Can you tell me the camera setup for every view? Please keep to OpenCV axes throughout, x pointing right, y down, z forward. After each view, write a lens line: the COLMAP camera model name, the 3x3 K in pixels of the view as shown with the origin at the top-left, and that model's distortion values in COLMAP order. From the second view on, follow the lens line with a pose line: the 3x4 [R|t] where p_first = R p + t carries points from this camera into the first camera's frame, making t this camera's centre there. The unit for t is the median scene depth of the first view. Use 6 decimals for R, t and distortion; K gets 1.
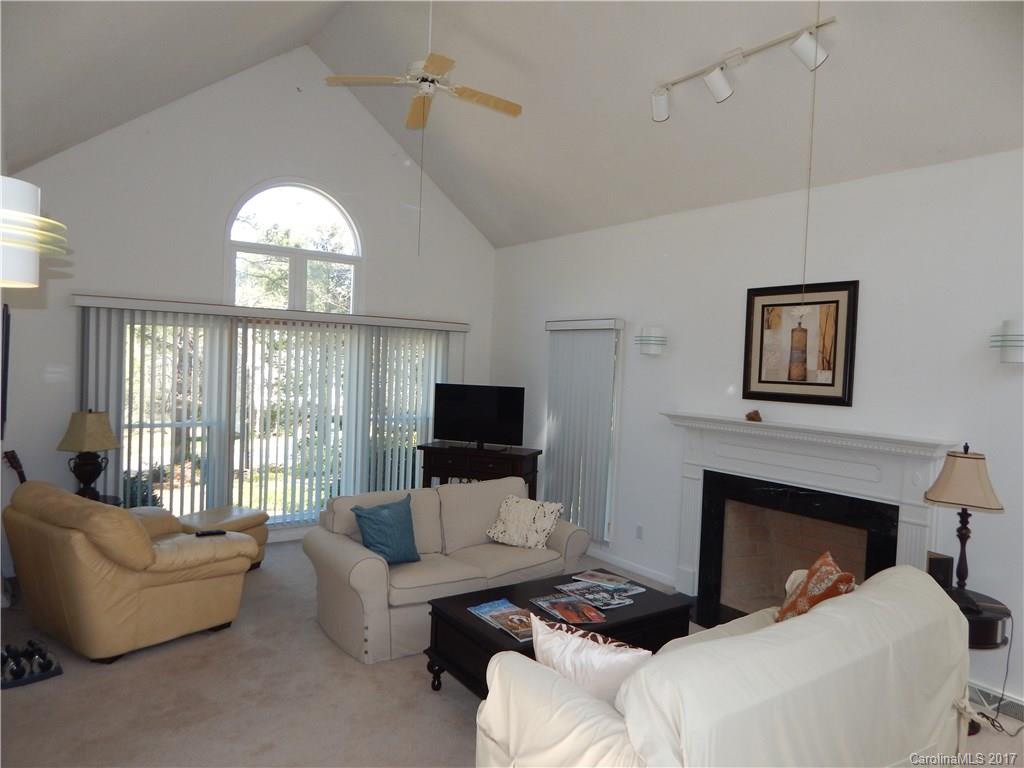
lens RADIAL K [[674.8, 0, 512.0], [0, 674.8, 384.0], [0, 0, 1]] dist [-0.042158, -0.001776]
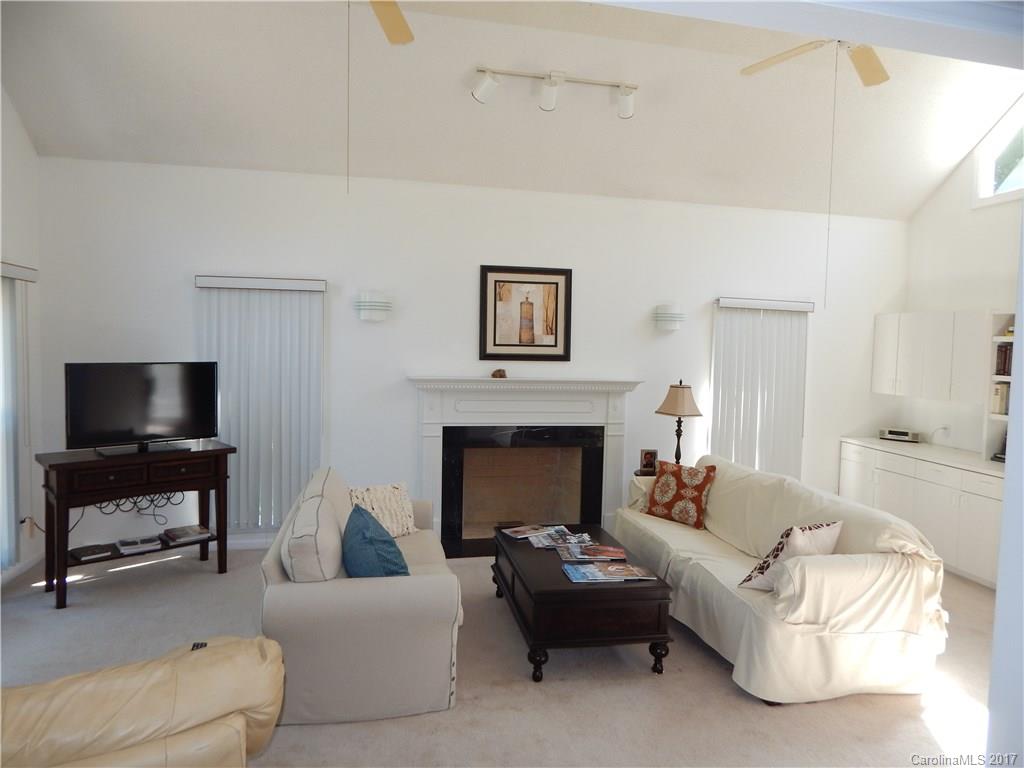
lens RADIAL K [[674.8, 0, 512.0], [0, 674.8, 384.0], [0, 0, 1]] dist [-0.042158, -0.001776]
pose [[0.387629, -0.090442, 0.917368, -0.762229], [0.019446, 0.995756, 0.089953, -0.043684], [-0.921610, -0.017029, 0.387743, 0.528308]]
